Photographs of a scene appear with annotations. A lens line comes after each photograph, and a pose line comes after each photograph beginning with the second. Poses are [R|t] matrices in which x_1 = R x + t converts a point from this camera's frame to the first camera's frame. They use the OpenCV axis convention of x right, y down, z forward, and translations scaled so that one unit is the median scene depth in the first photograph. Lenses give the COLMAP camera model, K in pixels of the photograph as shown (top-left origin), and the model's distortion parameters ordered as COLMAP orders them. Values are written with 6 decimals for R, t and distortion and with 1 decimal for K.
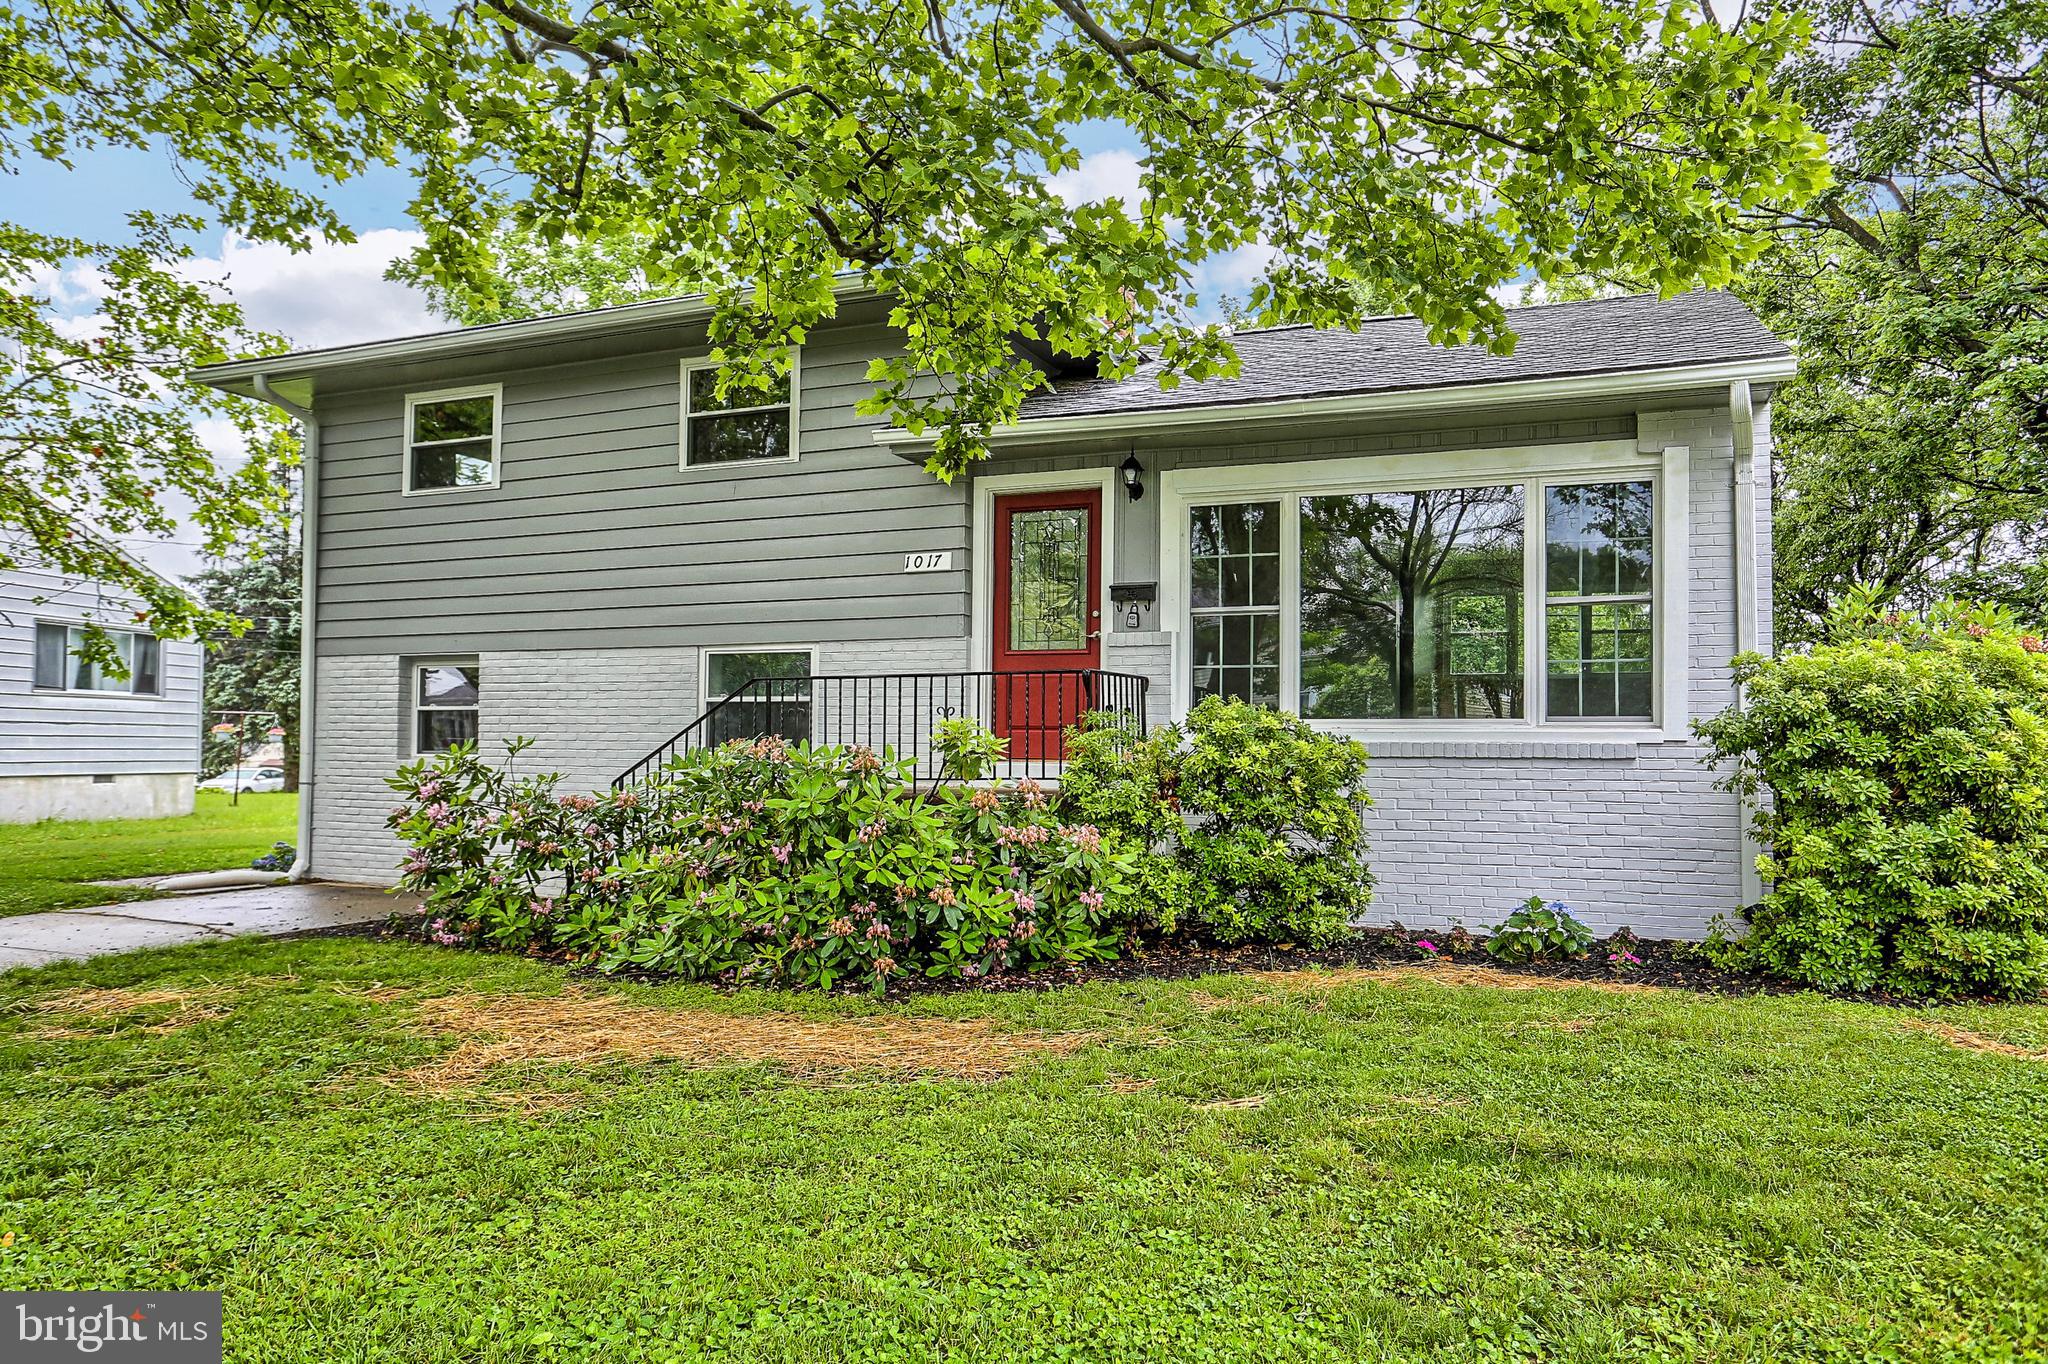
lens RADIAL K [[1295.1, 0, 1026.3], [0, 1295.1, 693.1], [0, 0, 1]] dist [-0.034164, 0.001158]
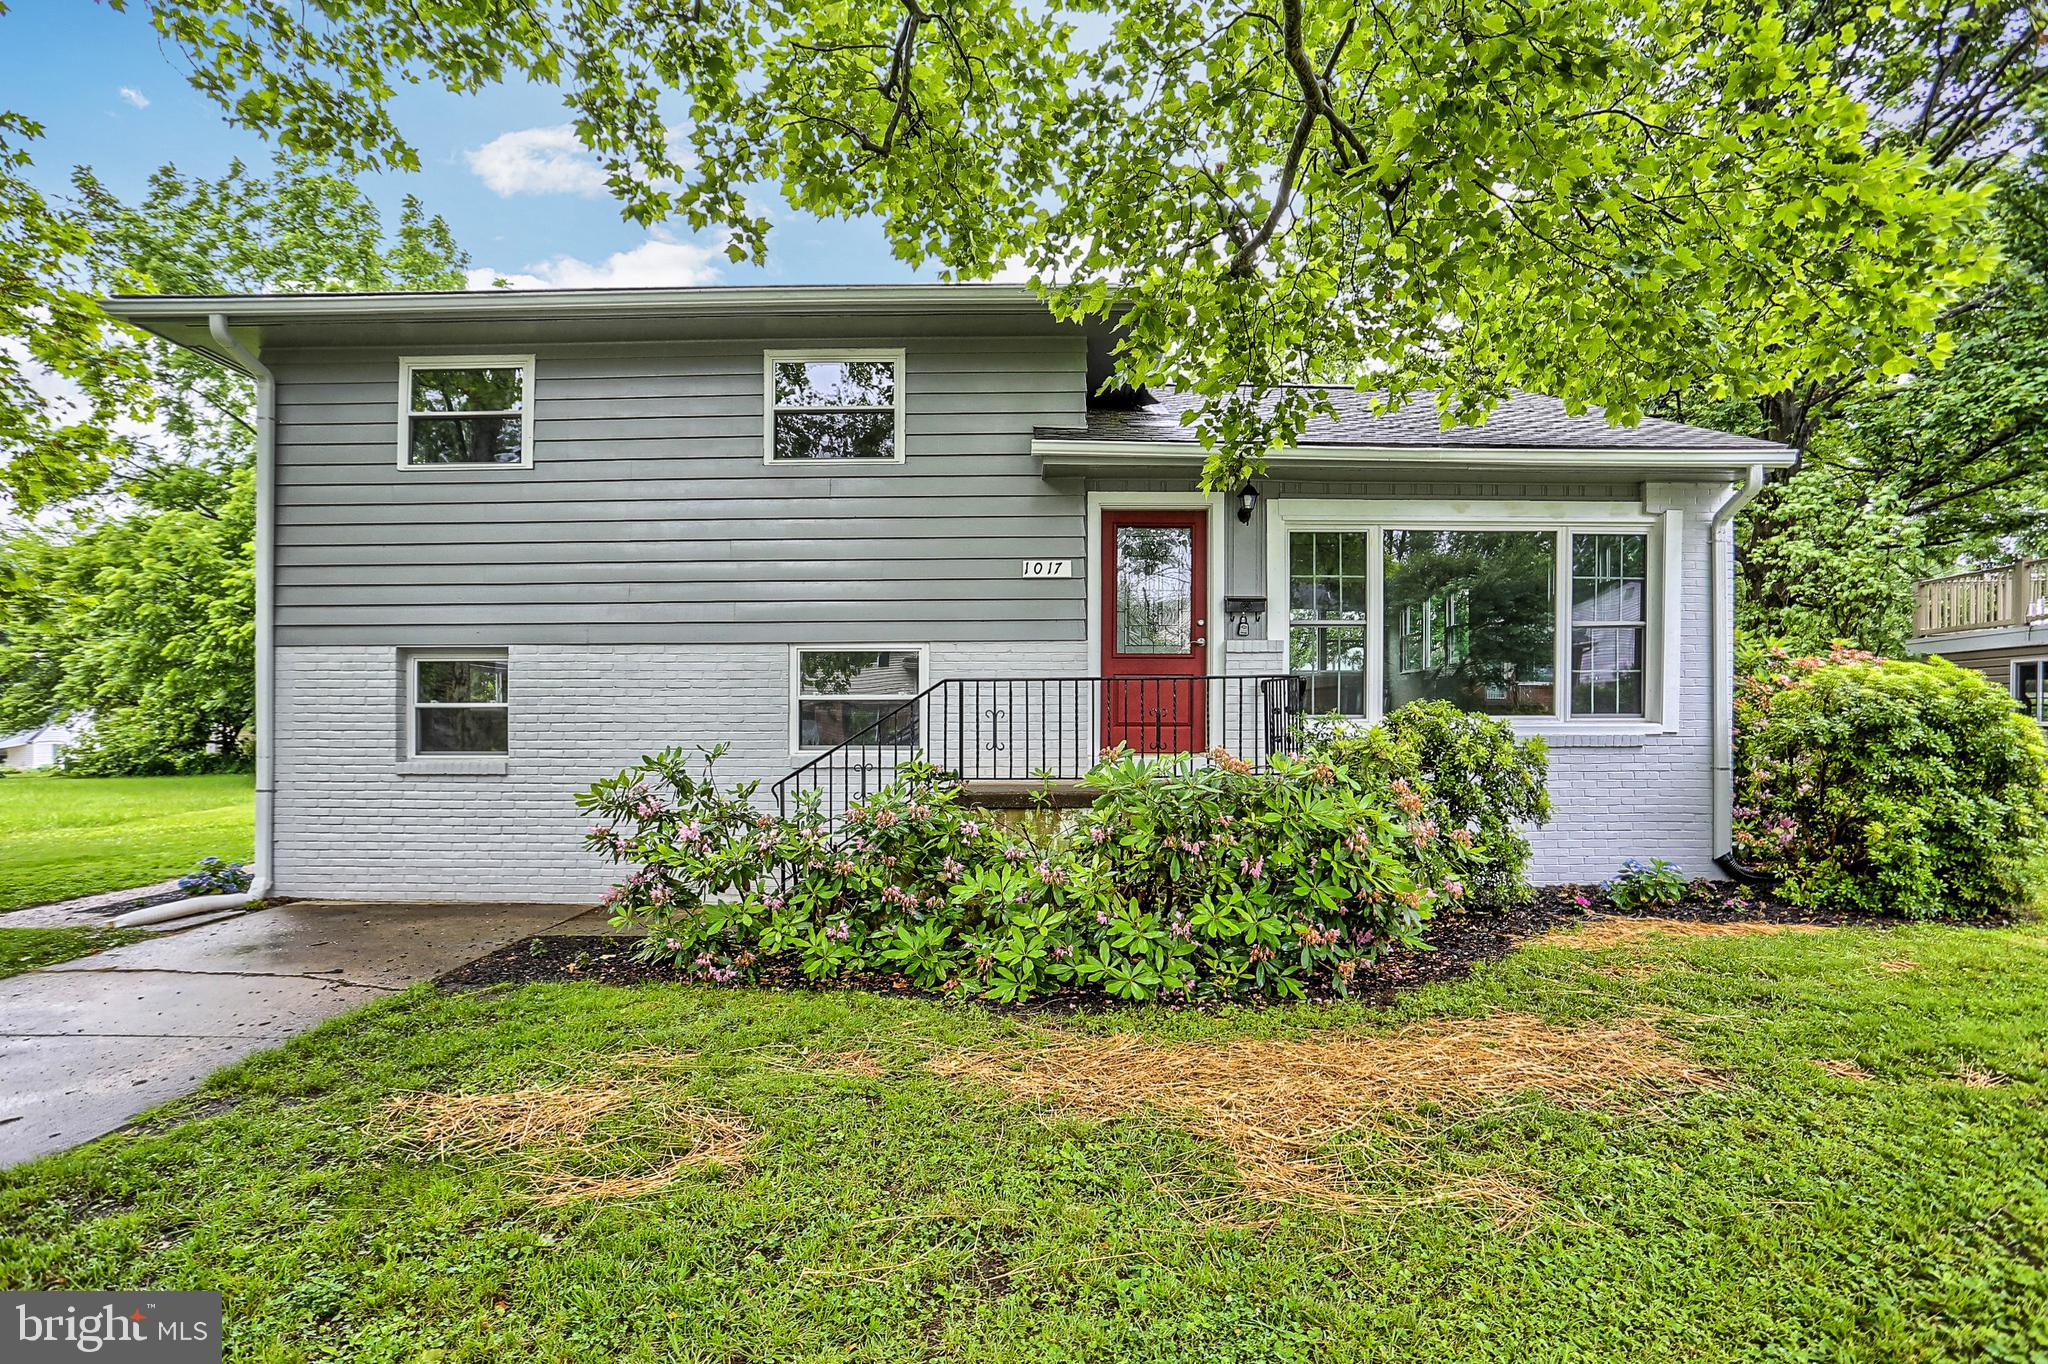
lens RADIAL K [[1043.3, 0, 1077.4], [0, 1043.3, 711.0], [0, 0, 1]] dist [-0.068546, 0.028208]
pose [[0.931496, -0.004338, 0.363726, -0.364808], [-0.006468, 0.999573, 0.028487, -0.009525], [-0.363694, -0.028888, 0.931070, 0.193624]]
